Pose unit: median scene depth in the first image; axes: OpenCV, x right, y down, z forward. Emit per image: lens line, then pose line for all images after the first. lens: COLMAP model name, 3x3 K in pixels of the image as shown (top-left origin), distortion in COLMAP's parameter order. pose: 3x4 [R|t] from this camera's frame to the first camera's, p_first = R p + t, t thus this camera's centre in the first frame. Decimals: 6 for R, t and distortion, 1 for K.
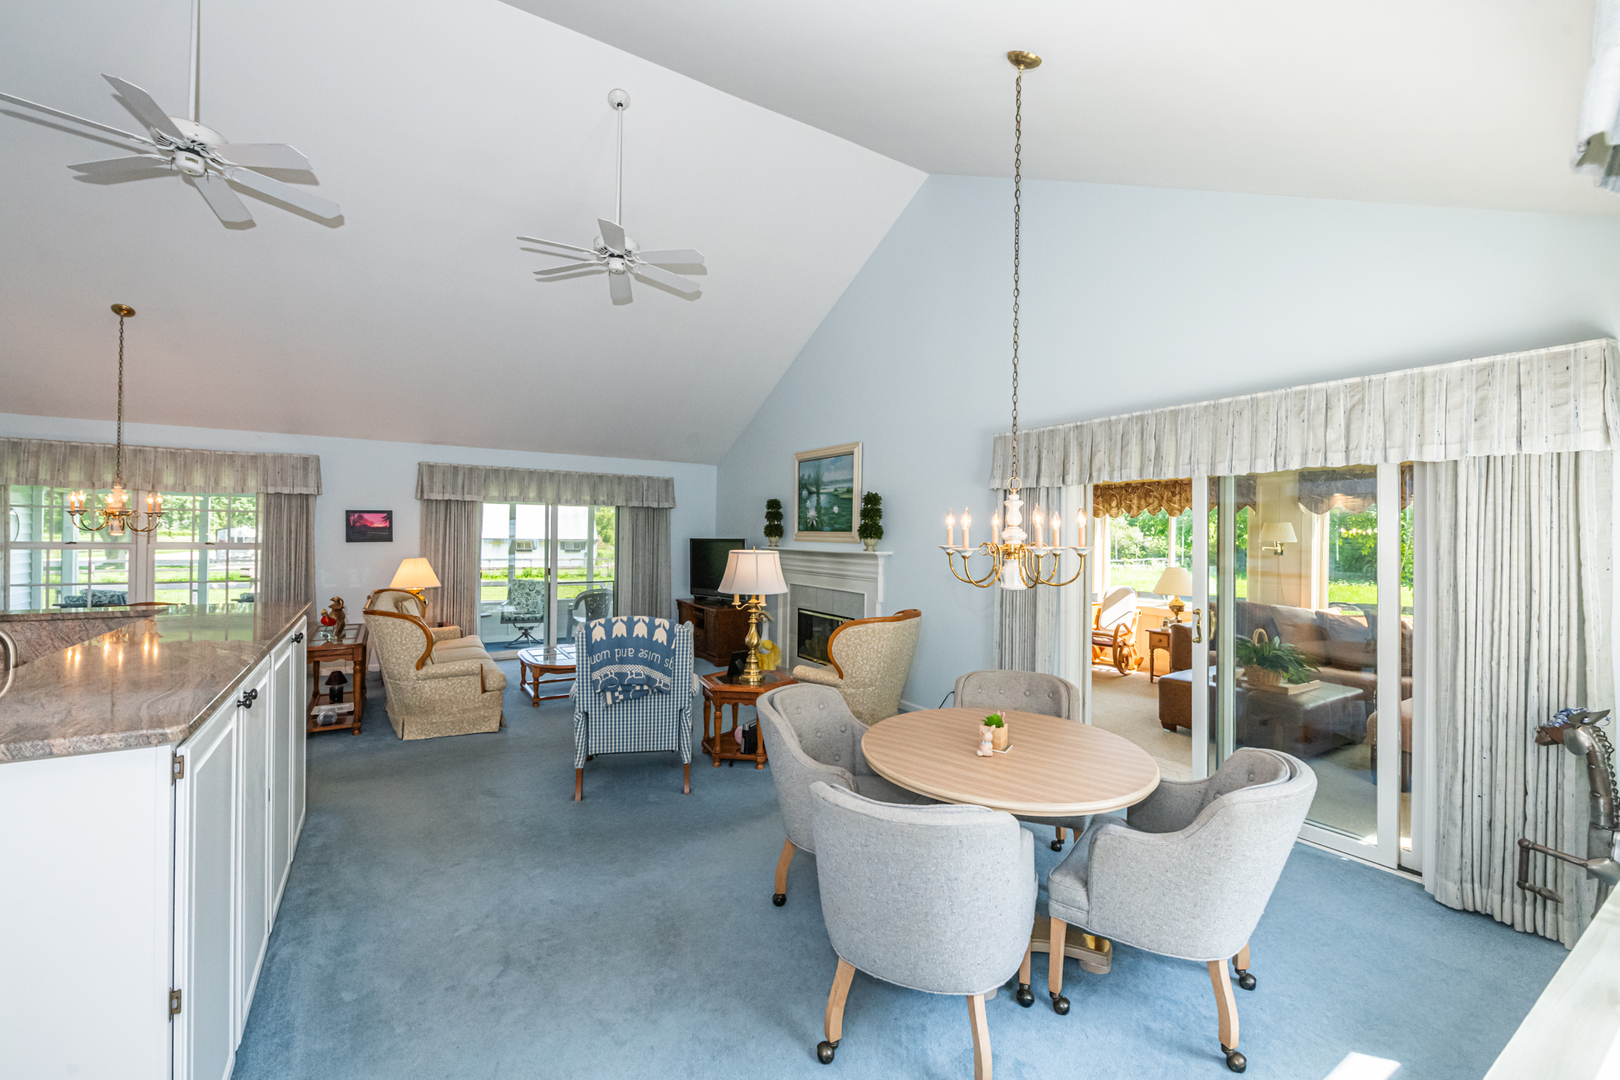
lens RADIAL K [[662.8, 0, 800.0], [0, 662.8, 533.5], [0, 0, 1]] dist [-0.003980, -0.002519]
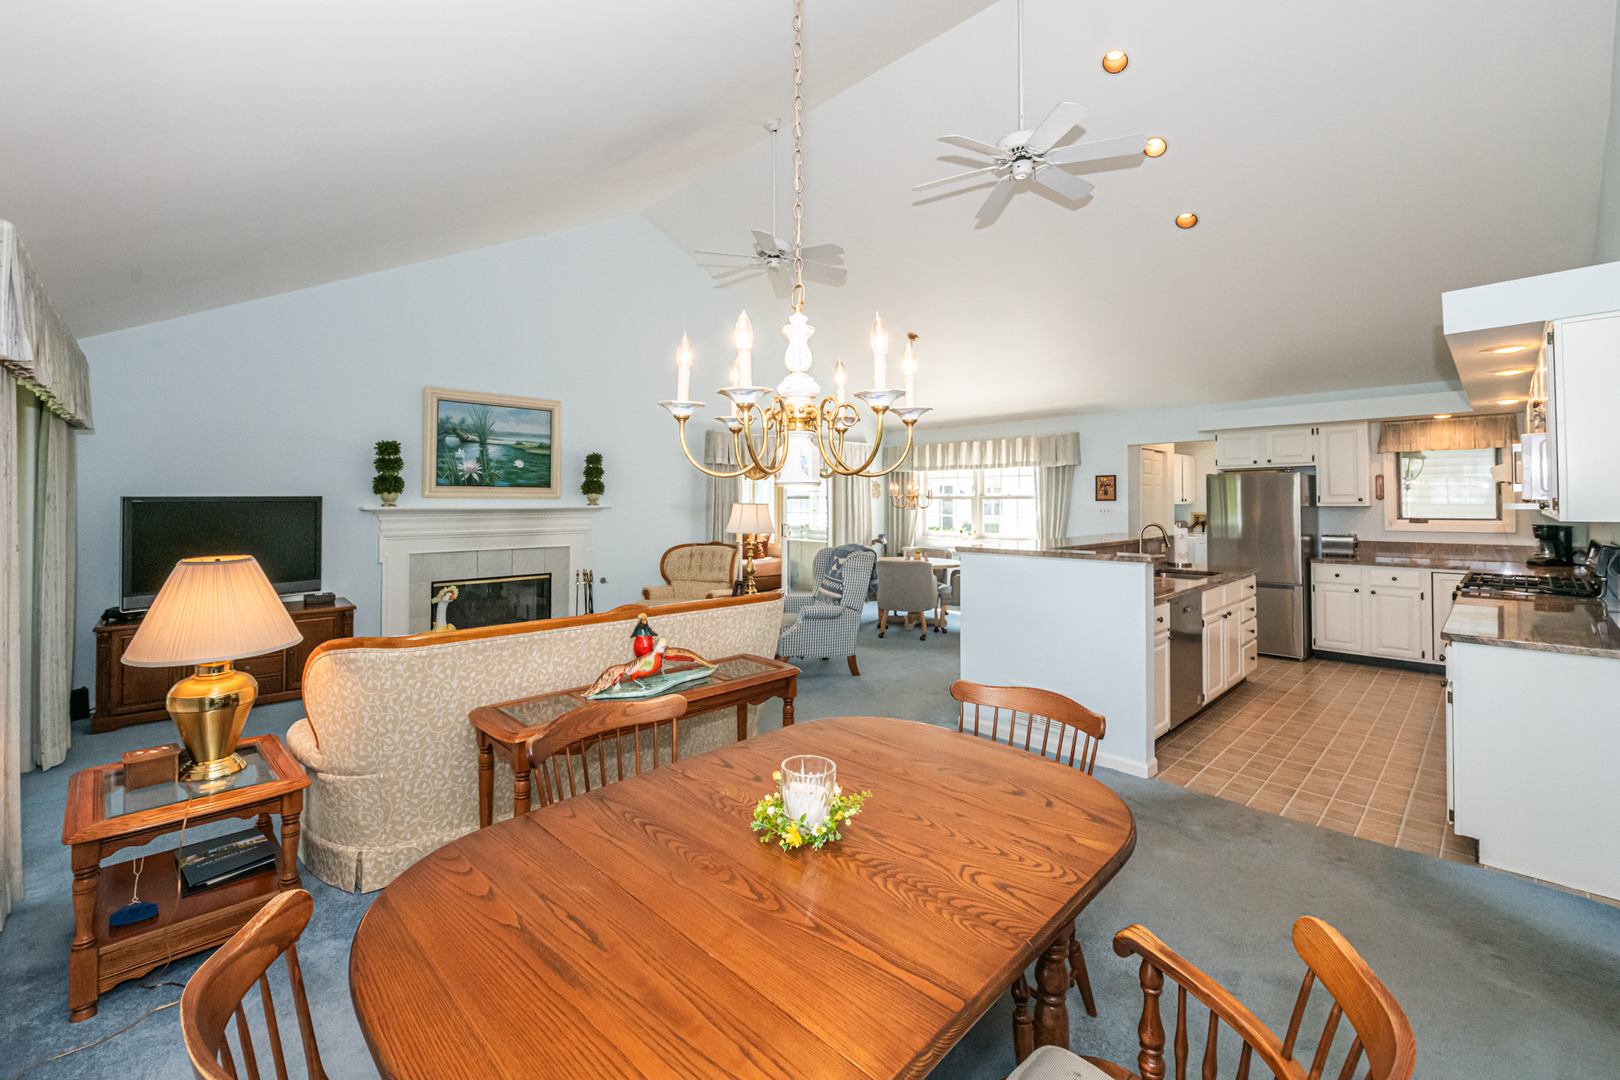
lens RADIAL K [[667.0, 0, 804.5], [0, 667.0, 490.1], [0, 0, 1]] dist [-0.013304, -0.000015]
pose [[-0.205905, 0.010287, 0.978518, -0.961348], [0.000980, 0.999946, -0.010306, 0.011446], [-0.978571, -0.001163, -0.205904, 0.796050]]
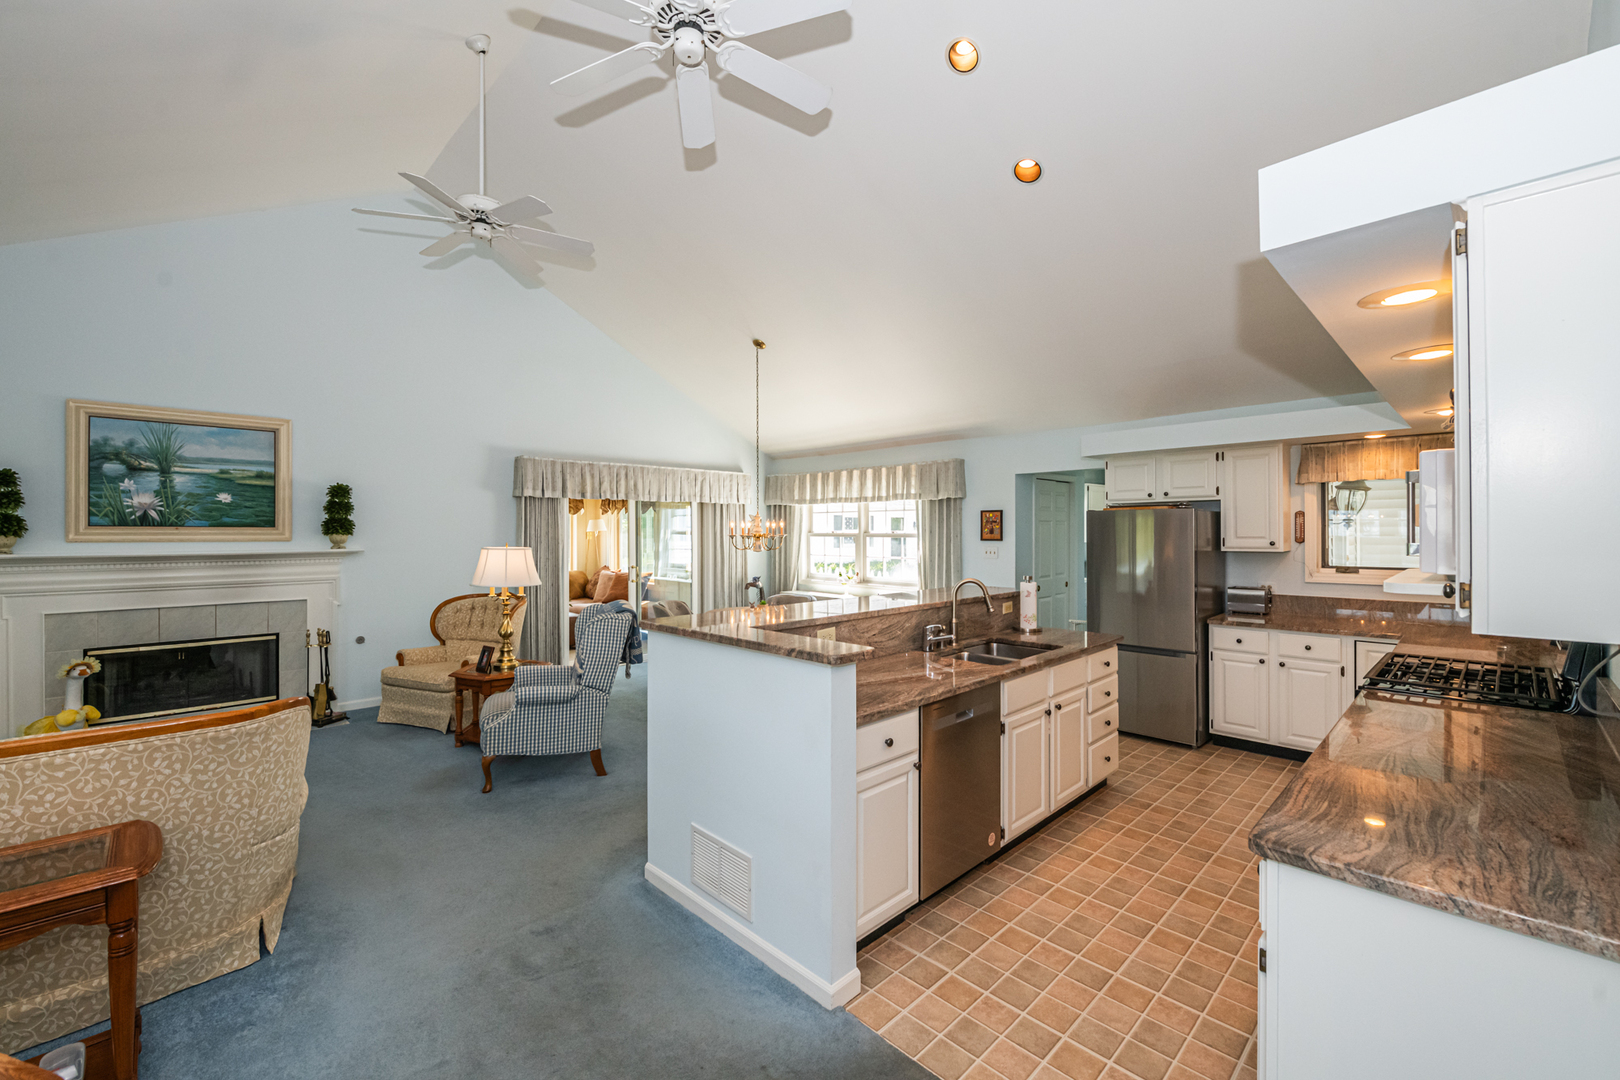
lens RADIAL K [[662.8, 0, 803.2], [0, 662.8, 533.3], [0, 0, 1]] dist [-0.003980, -0.002519]
pose [[-0.215783, -0.009940, 0.976391, -0.821361], [0.001421, 0.999944, 0.010494, -0.002779], [-0.976440, 0.003652, -0.215757, 0.518965]]
